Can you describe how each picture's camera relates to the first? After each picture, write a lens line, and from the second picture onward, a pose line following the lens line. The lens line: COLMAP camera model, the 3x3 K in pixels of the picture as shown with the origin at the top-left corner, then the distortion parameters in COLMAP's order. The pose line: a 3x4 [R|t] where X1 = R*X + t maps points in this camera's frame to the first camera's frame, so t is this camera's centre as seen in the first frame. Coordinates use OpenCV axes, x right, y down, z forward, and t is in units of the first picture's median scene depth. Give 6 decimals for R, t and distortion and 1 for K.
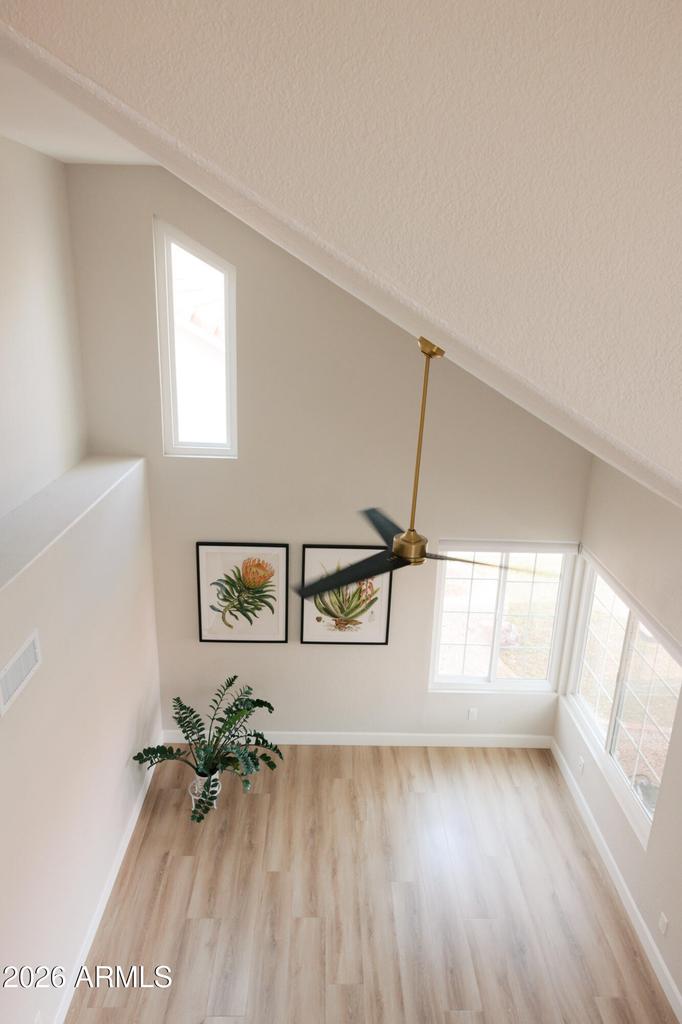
lens RADIAL K [[690.8, 0, 343.3], [0, 690.8, 501.8], [0, 0, 1]] dist [-0.004467, 0.006456]
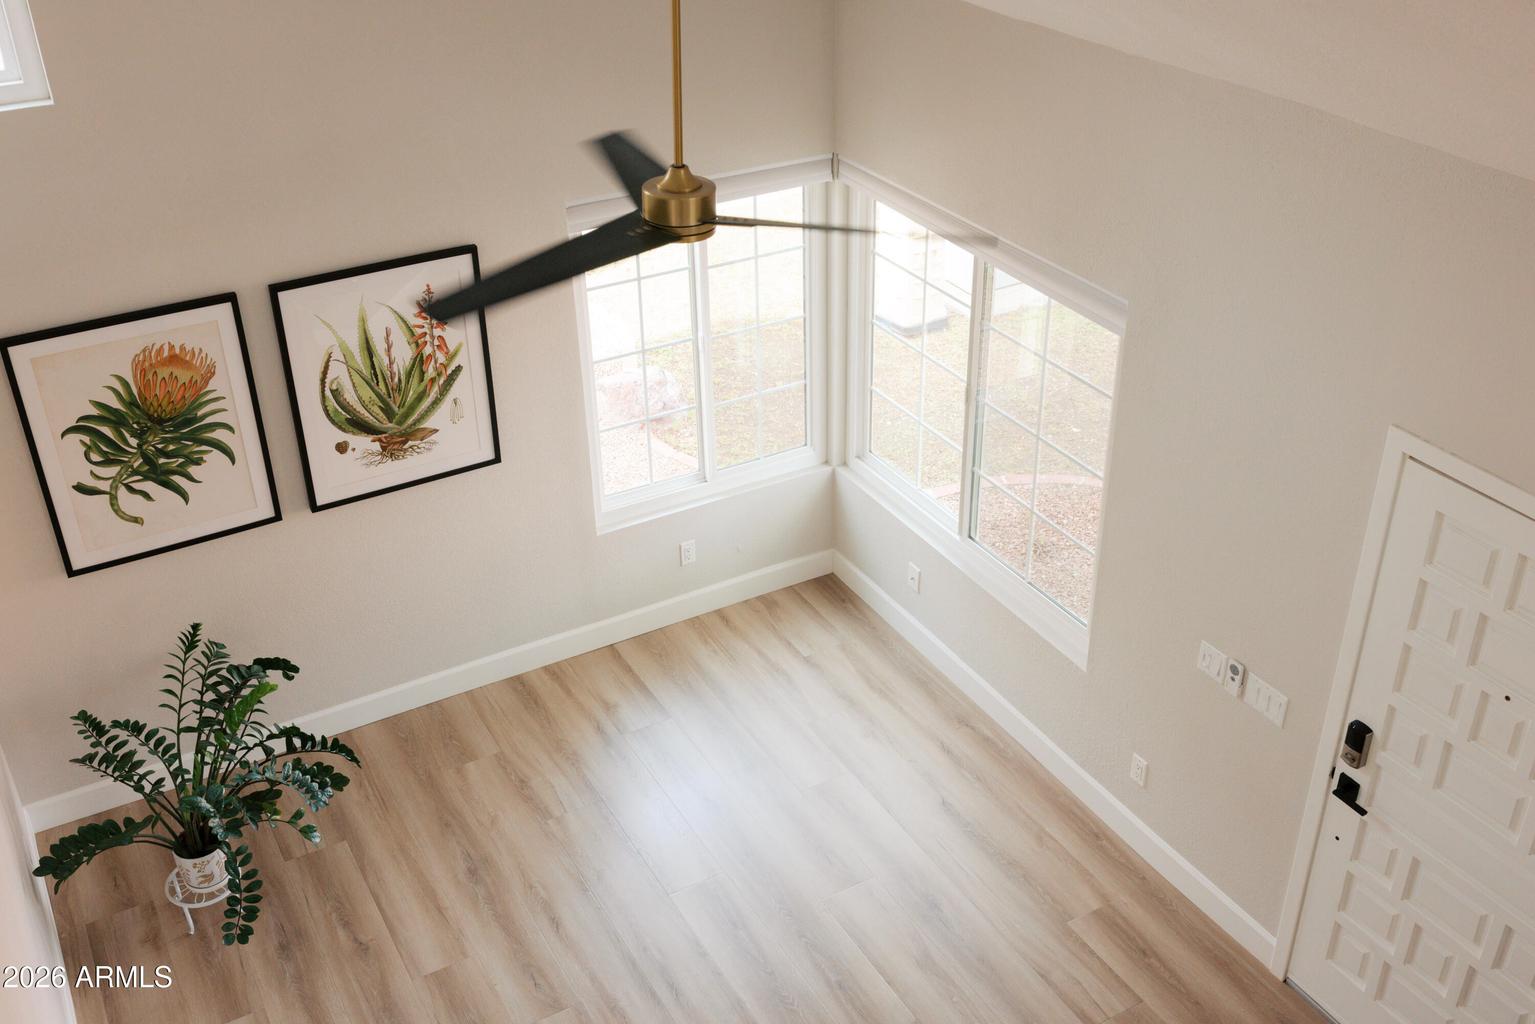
lens RADIAL K [[1537.3, 0, 771.5], [0, 1537.3, 506.5], [0, 0, 1]] dist [-0.002384, 0.000000]
pose [[0.880006, -0.280527, 0.383267, -0.182694], [0.185124, 0.945709, 0.267141, -0.004038], [-0.437399, -0.164133, 0.884162, 0.016749]]
